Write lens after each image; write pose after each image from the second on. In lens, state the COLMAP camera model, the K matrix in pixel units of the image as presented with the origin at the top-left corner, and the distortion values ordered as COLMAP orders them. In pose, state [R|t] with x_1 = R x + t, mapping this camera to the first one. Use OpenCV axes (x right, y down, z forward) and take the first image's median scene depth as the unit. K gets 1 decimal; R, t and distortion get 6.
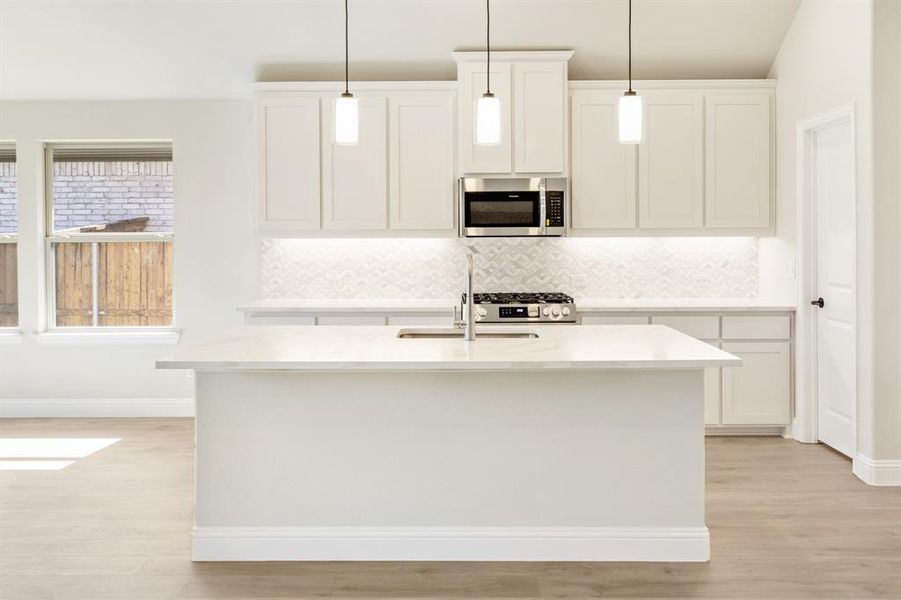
lens RADIAL K [[773.3, 0, 456.7], [0, 773.3, 244.5], [0, 0, 1]] dist [0.009861, -0.005802]
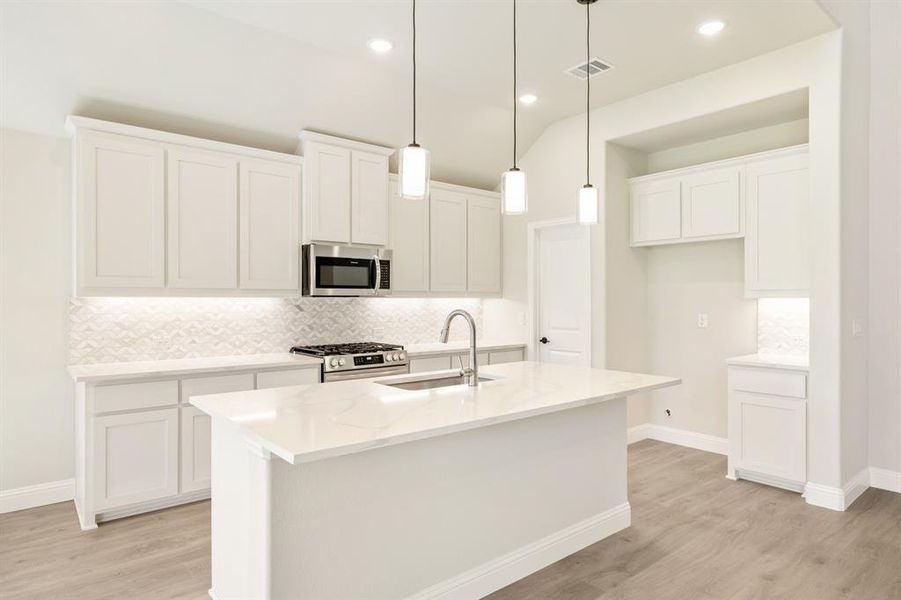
lens RADIAL K [[528.4, 0, 459.5], [0, 528.4, 298.9], [0, 0, 1]] dist [-0.007170, 0.000048]
pose [[0.765135, 0.005170, 0.643849, -0.306534], [0.004148, 0.999907, -0.012958, 0.004435], [-0.643856, 0.012586, 0.765043, 0.263834]]
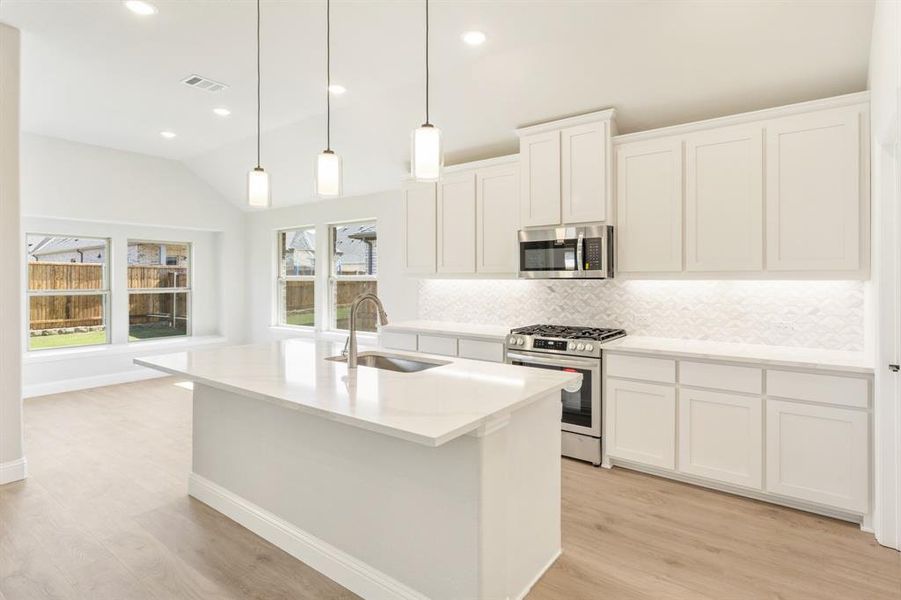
lens RADIAL K [[462.9, 0, 456.1], [0, 462.9, 279.4], [0, 0, 1]] dist [0.010408, -0.001763]
pose [[0.807096, 0.005921, -0.590391, 0.342046], [-0.011505, 0.999918, -0.005699, -0.003255], [0.590309, 0.011392, 0.807097, 0.329400]]
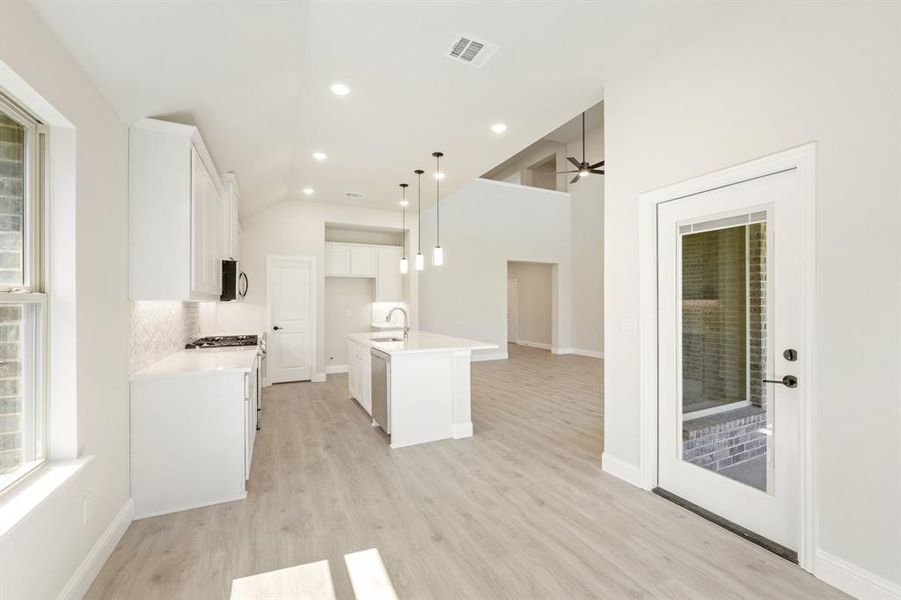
lens RADIAL K [[360.2, 0, 449.3], [0, 360.2, 302.8], [0, 0, 1]] dist [-0.002786, -0.000023]
pose [[-0.432957, 0.005231, 0.901399, -0.754895], [0.011437, 0.999935, -0.000309, -0.000897], [-0.901342, 0.010176, -0.432989, 0.886458]]
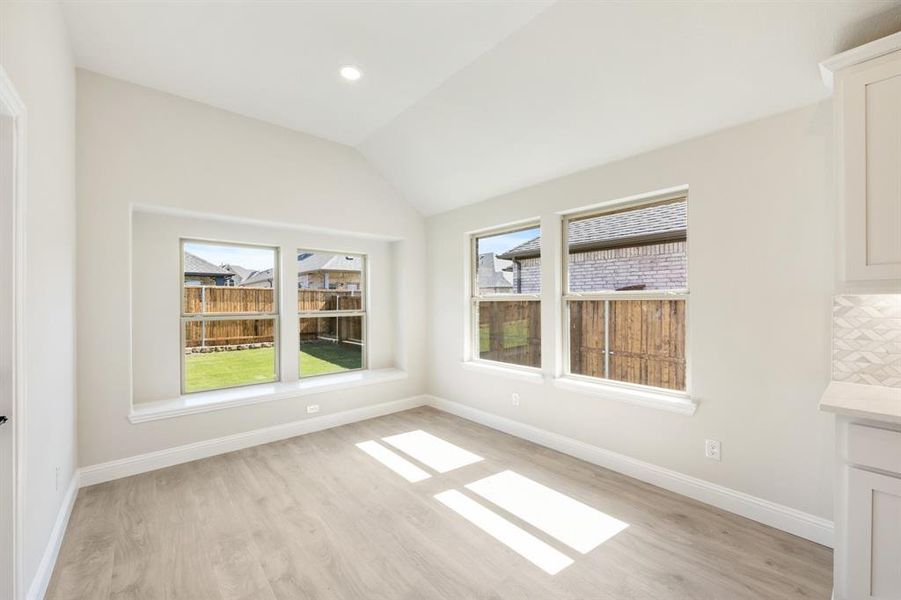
lens RADIAL K [[360.2, 0, 446.0], [0, 360.2, 302.6], [0, 0, 1]] dist [-0.002786, -0.000023]
pose [[0.647213, 0.005003, -0.762292, -0.237830], [-0.007524, 0.999972, 0.000175, 0.002036], [0.762272, 0.005622, 0.647233, 0.532534]]
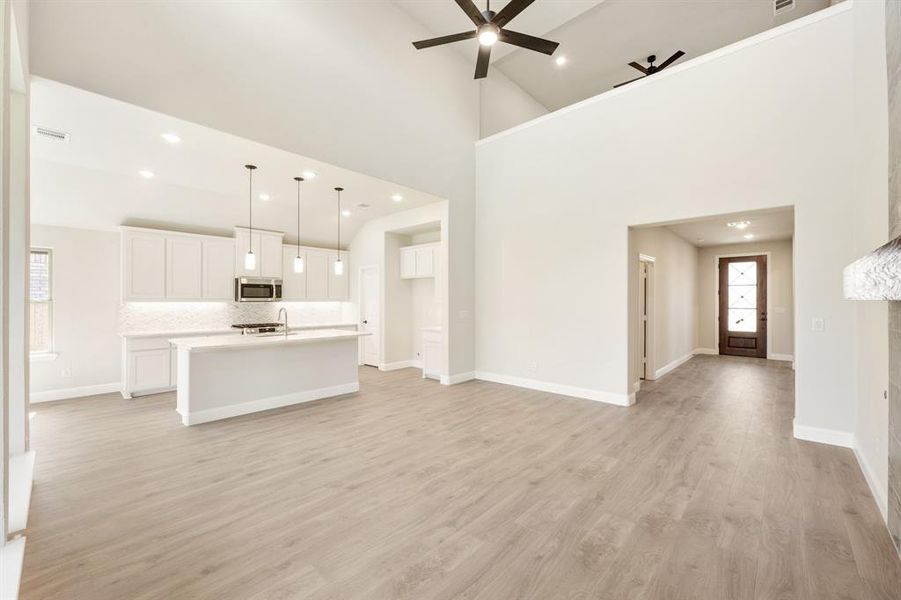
lens RADIAL K [[360.2, 0, 455.3], [0, 360.2, 299.1], [0, 0, 1]] dist [-0.002786, -0.000023]
pose [[0.676614, 0.007921, 0.736295, -0.357303], [0.004738, 0.999875, -0.015110, 0.002583], [-0.736323, 0.013713, 0.676492, -0.282616]]
